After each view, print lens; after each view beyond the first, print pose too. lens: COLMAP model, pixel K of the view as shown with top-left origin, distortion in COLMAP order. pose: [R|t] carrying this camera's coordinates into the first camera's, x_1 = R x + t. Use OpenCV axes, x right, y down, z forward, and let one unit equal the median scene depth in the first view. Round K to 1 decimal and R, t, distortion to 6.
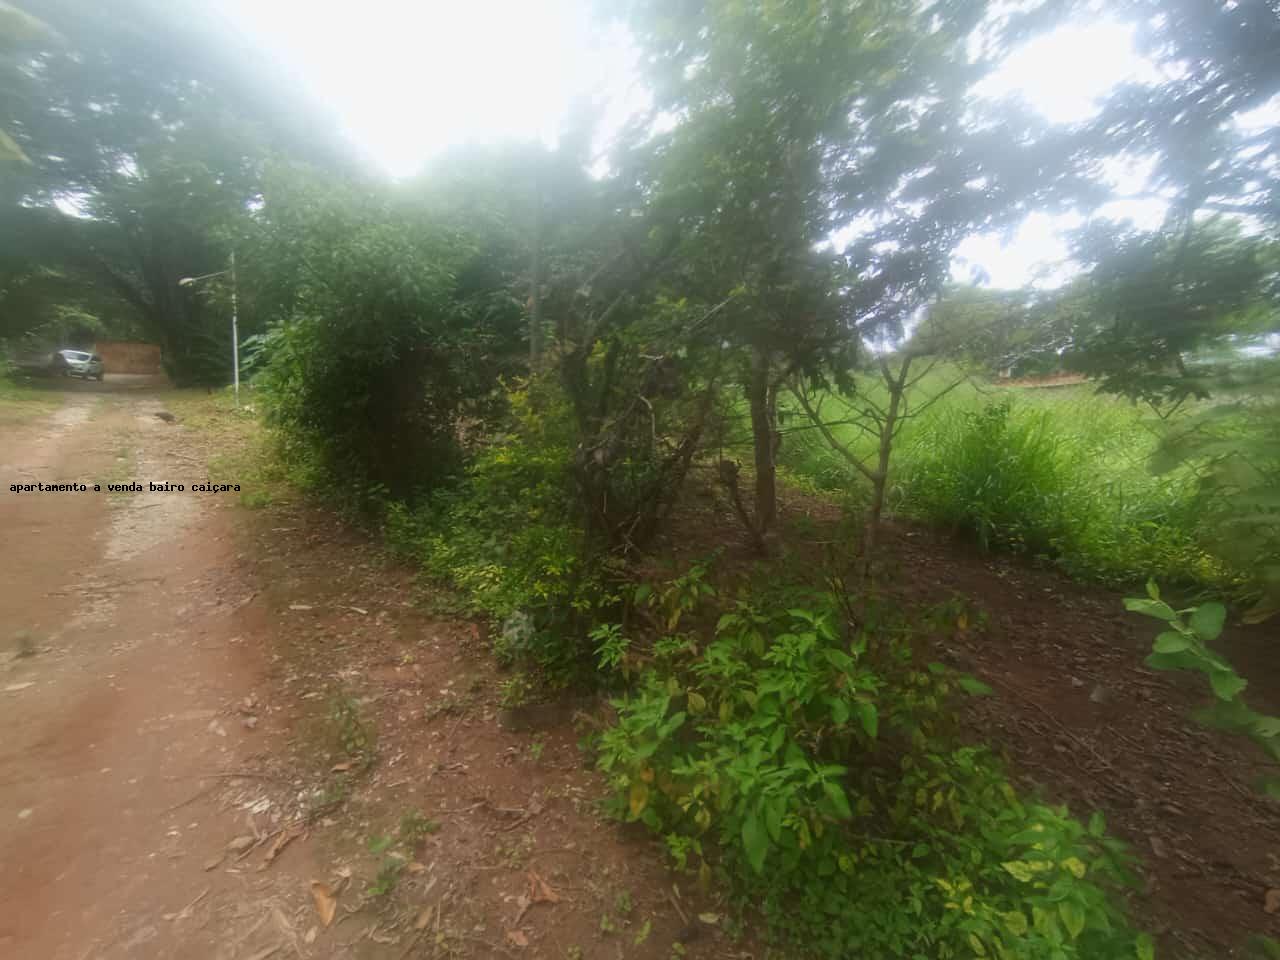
lens RADIAL K [[586.7, 0, 645.9], [0, 586.7, 472.6], [0, 0, 1]] dist [-0.021133, 0.011065]
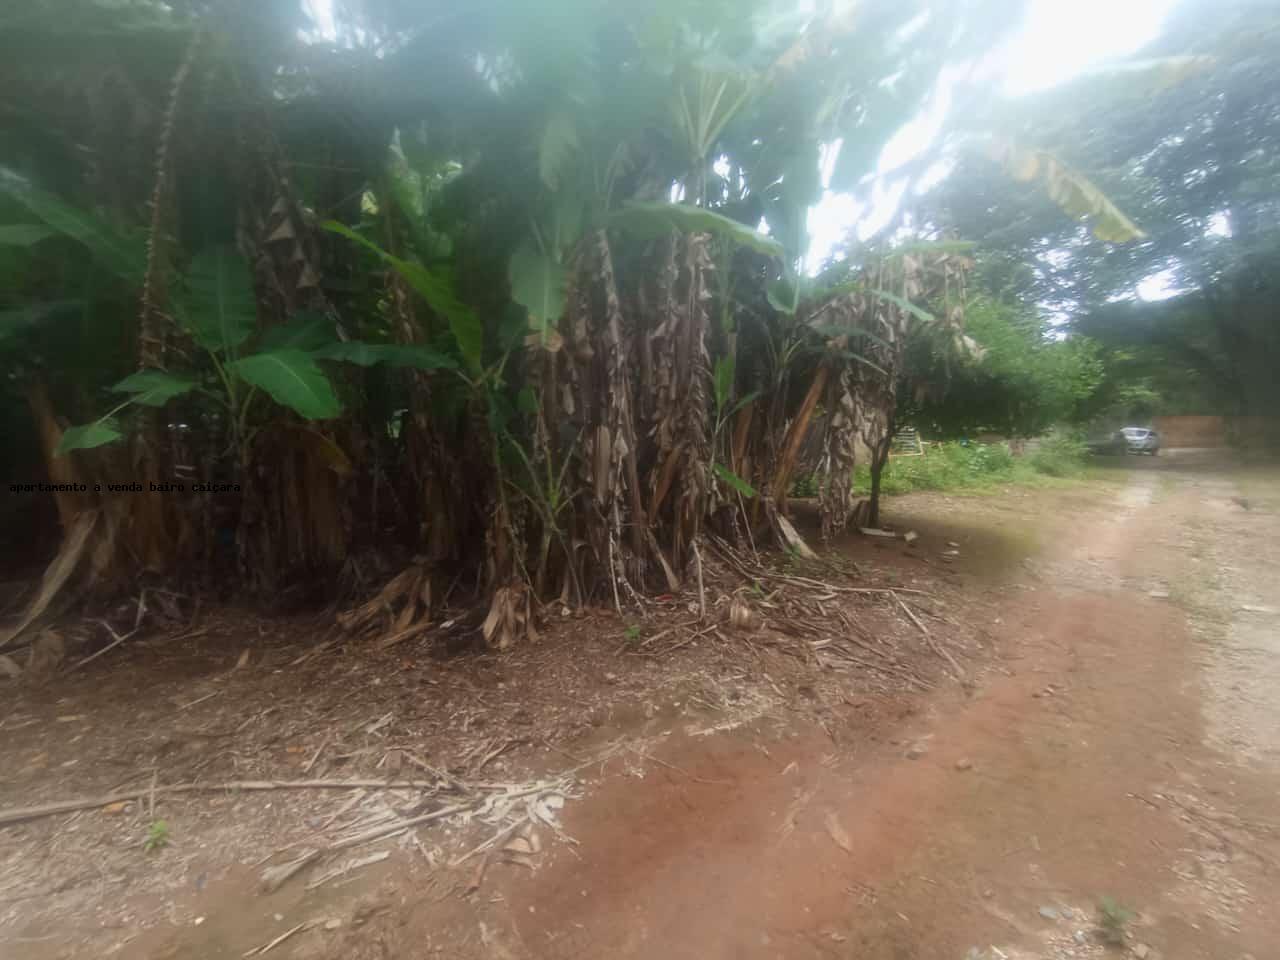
lens RADIAL K [[586.7, 0, 638.2], [0, 586.7, 474.1], [0, 0, 1]] dist [-0.021133, 0.011065]
pose [[0.102451, 0.009059, -0.994697, -0.117009], [-0.129600, 0.991557, -0.004318, -0.024405], [0.986259, 0.129355, 0.102760, 0.088074]]
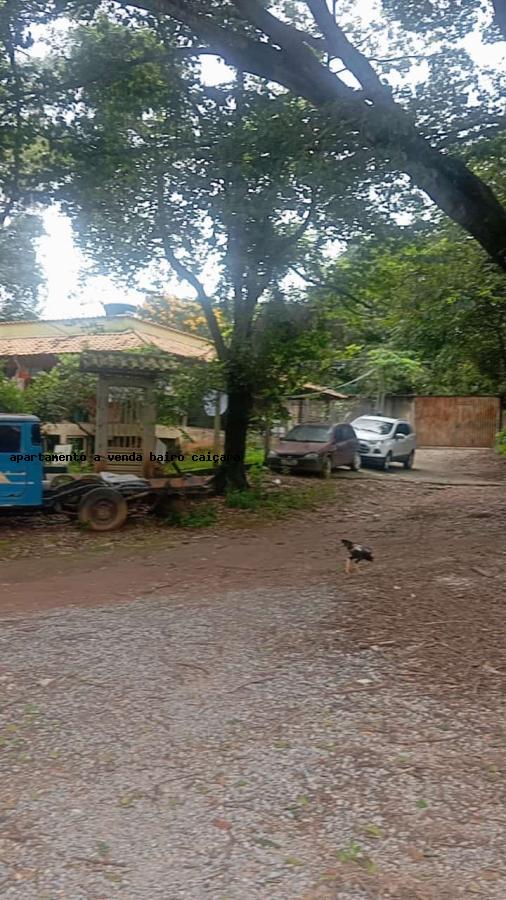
lens RADIAL K [[781.2, 0, 248.8], [0, 781.2, 451.3], [0, 0, 1]] dist [0.086218, -0.147837]
pose [[0.559820, -0.020236, -0.828367, -1.245894], [-0.090368, 0.992248, -0.085312, -0.292520], [0.823672, 0.122617, 0.553652, 1.407364]]
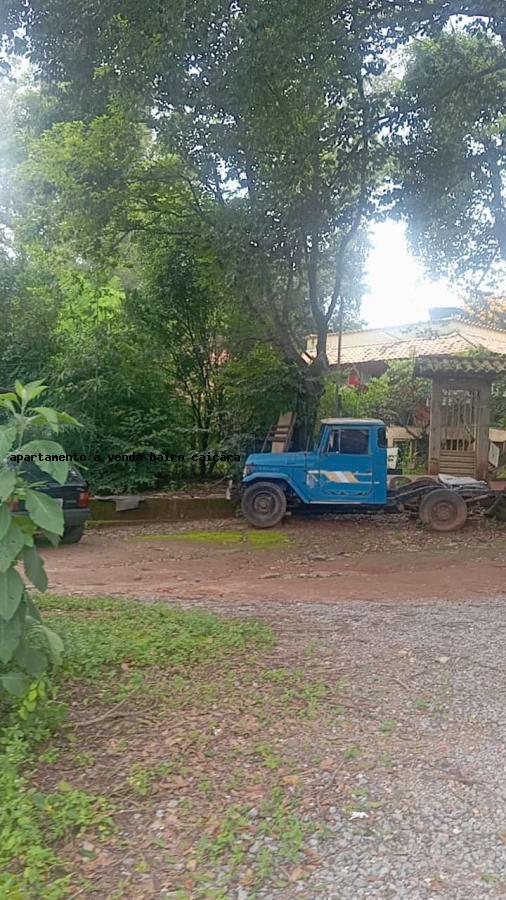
lens RADIAL K [[781.2, 0, 254.8], [0, 781.2, 452.9], [0, 0, 1]] dist [0.086218, -0.147837]
pose [[0.212954, -0.020621, -0.976845, -1.228333], [-0.122285, 0.991354, -0.047585, -0.282976], [0.969380, 0.129587, 0.208592, 1.354282]]
